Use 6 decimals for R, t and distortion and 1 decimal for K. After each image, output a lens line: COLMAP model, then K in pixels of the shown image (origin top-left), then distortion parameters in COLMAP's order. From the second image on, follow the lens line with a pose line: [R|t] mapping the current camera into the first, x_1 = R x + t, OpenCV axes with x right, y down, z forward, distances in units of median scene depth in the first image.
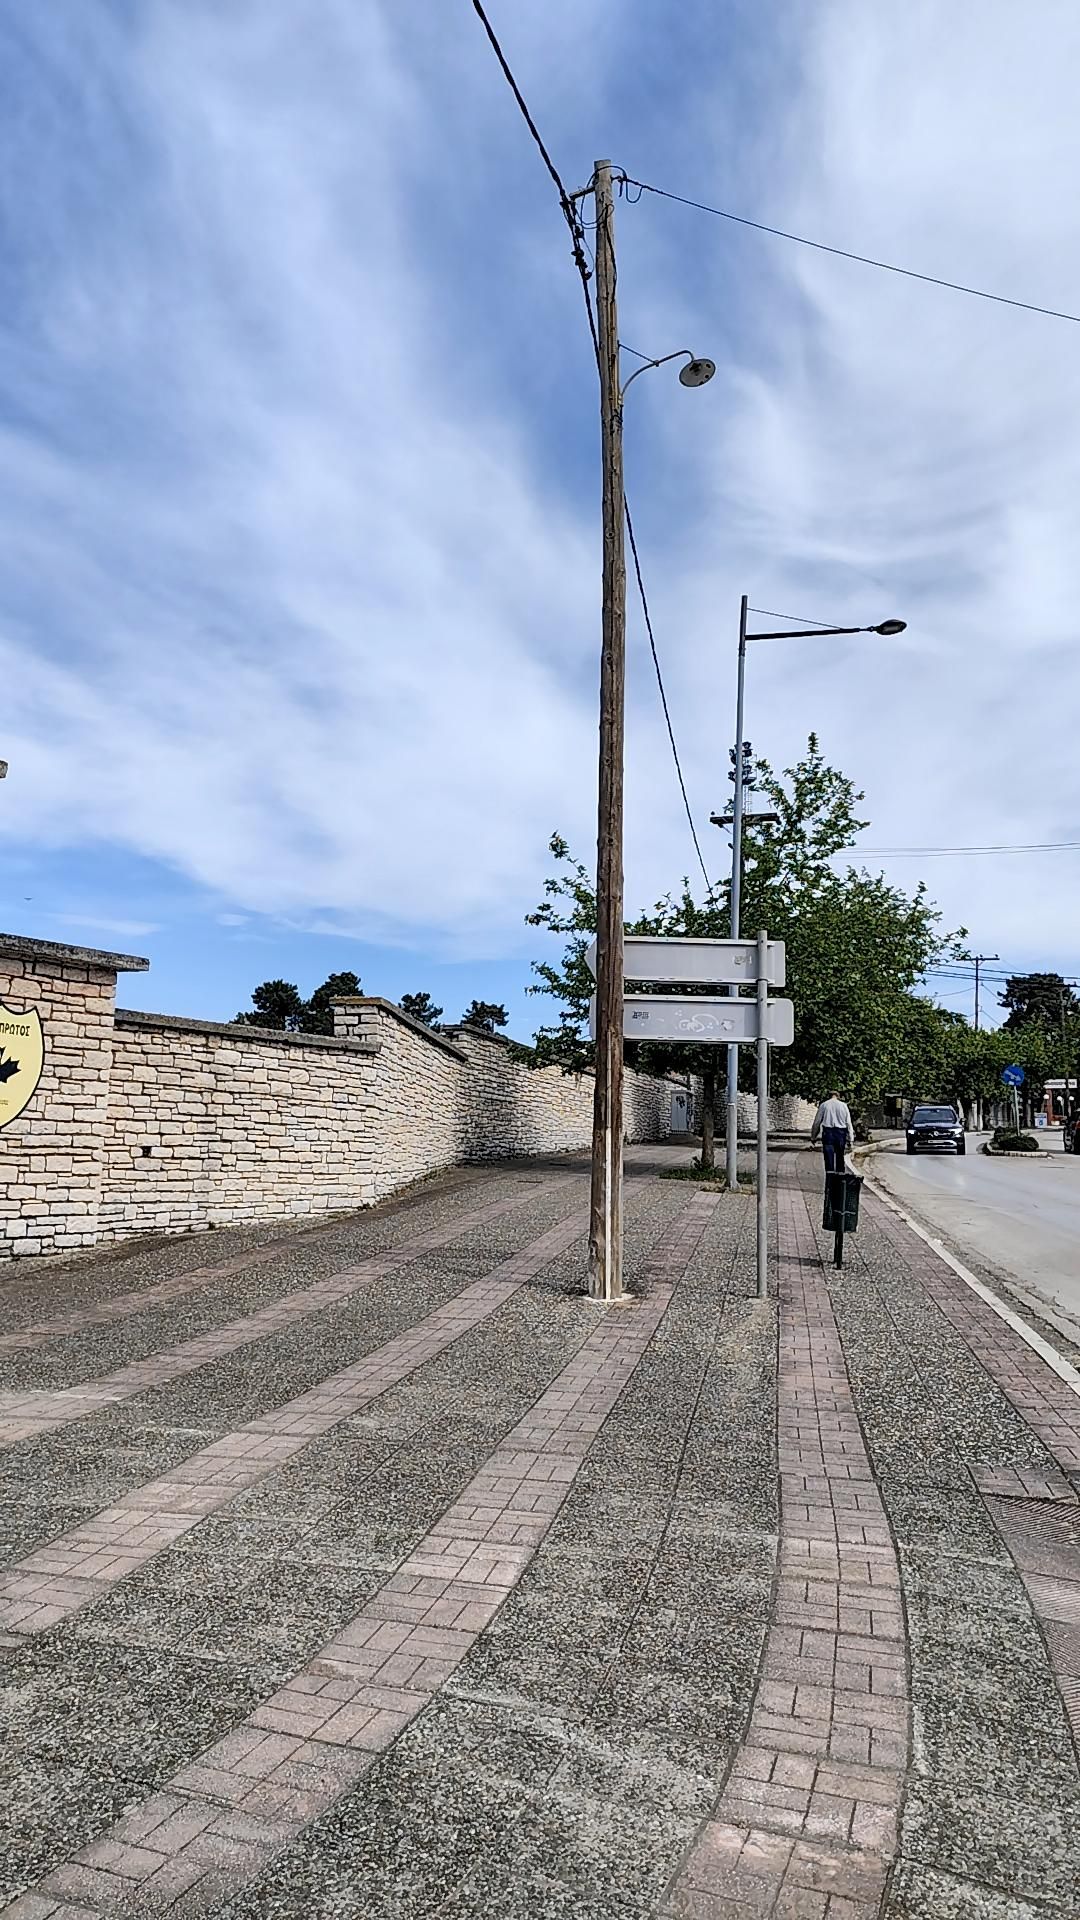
lens RADIAL K [[1321.0, 0, 539.2], [0, 1321.0, 974.5], [0, 0, 1]] dist [0.069871, -0.095337]
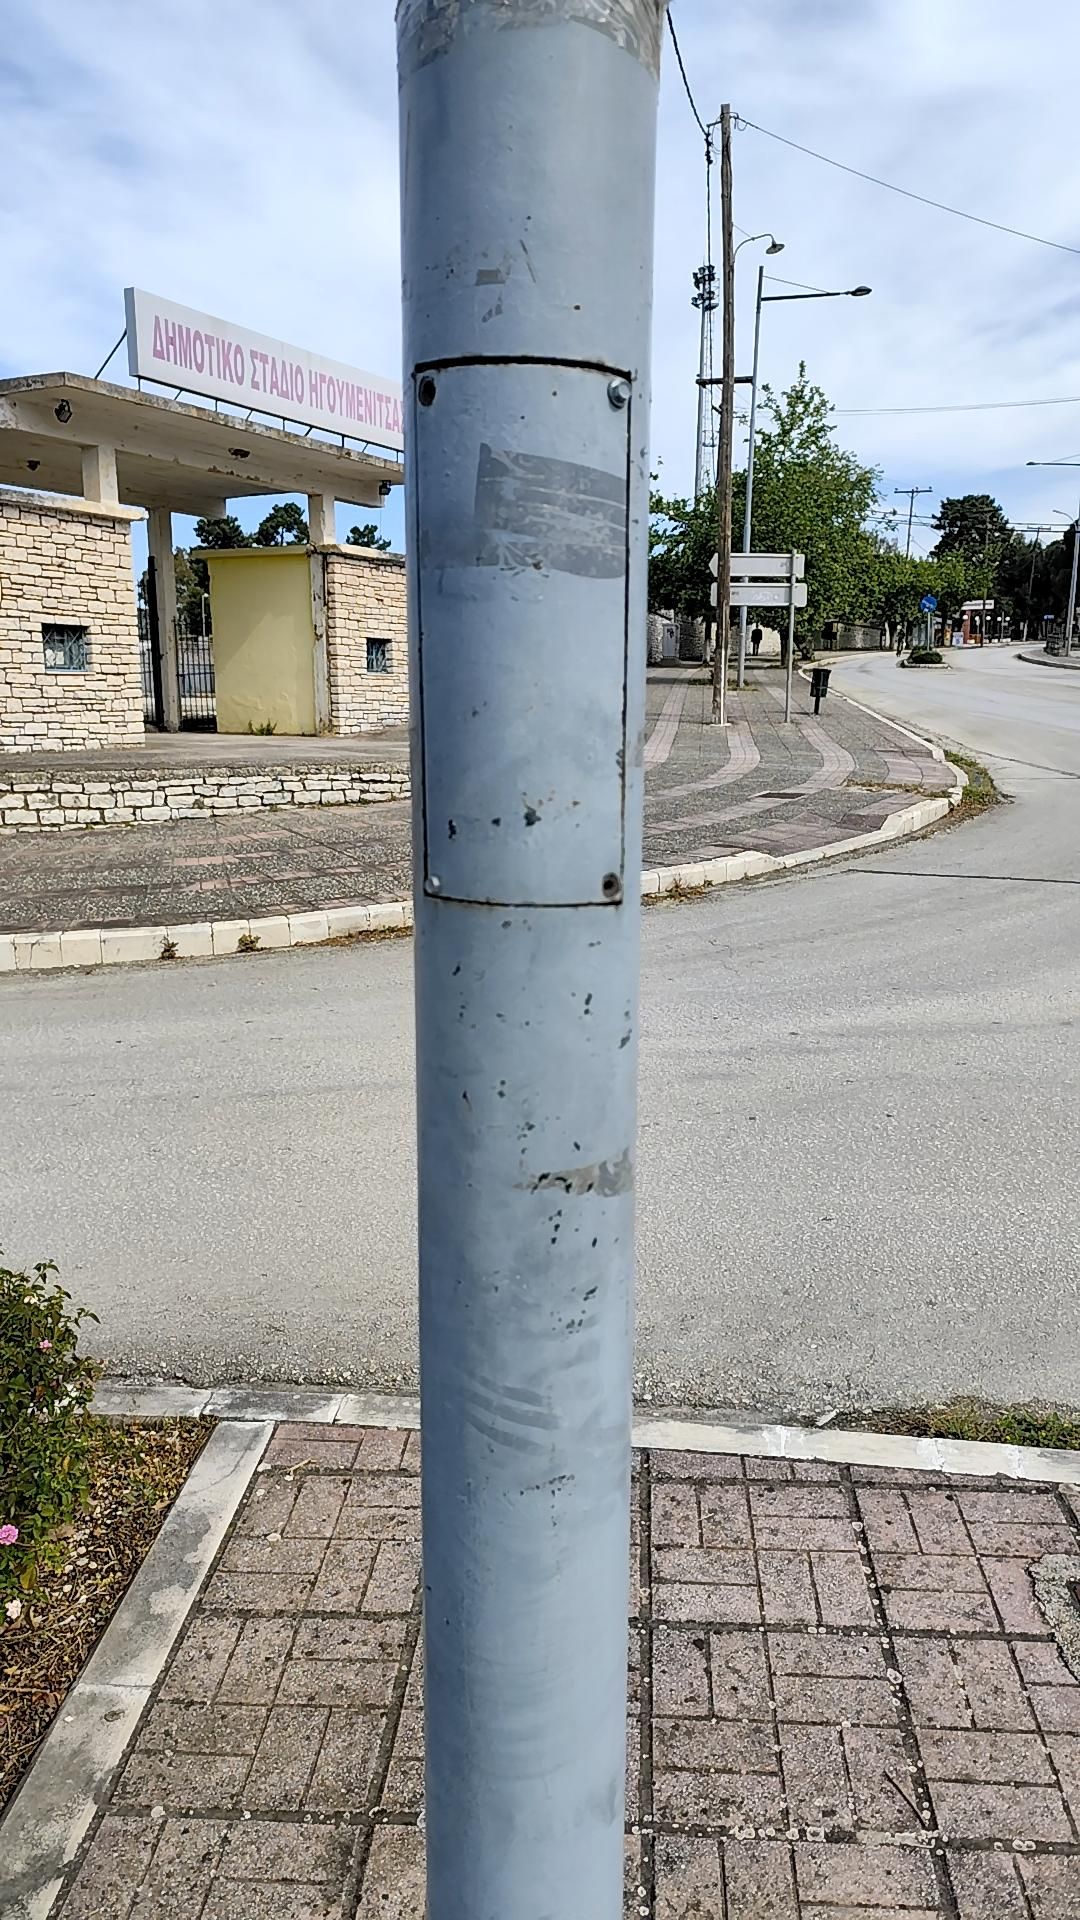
lens RADIAL K [[1321.0, 0, 539.2], [0, 1321.0, 974.5], [0, 0, 1]] dist [0.069871, -0.095337]
pose [[0.998217, -0.034753, 0.048533, -0.052968], [0.016143, 0.939917, 0.341021, -0.018475], [-0.057469, -0.339629, 0.938802, -0.174317]]
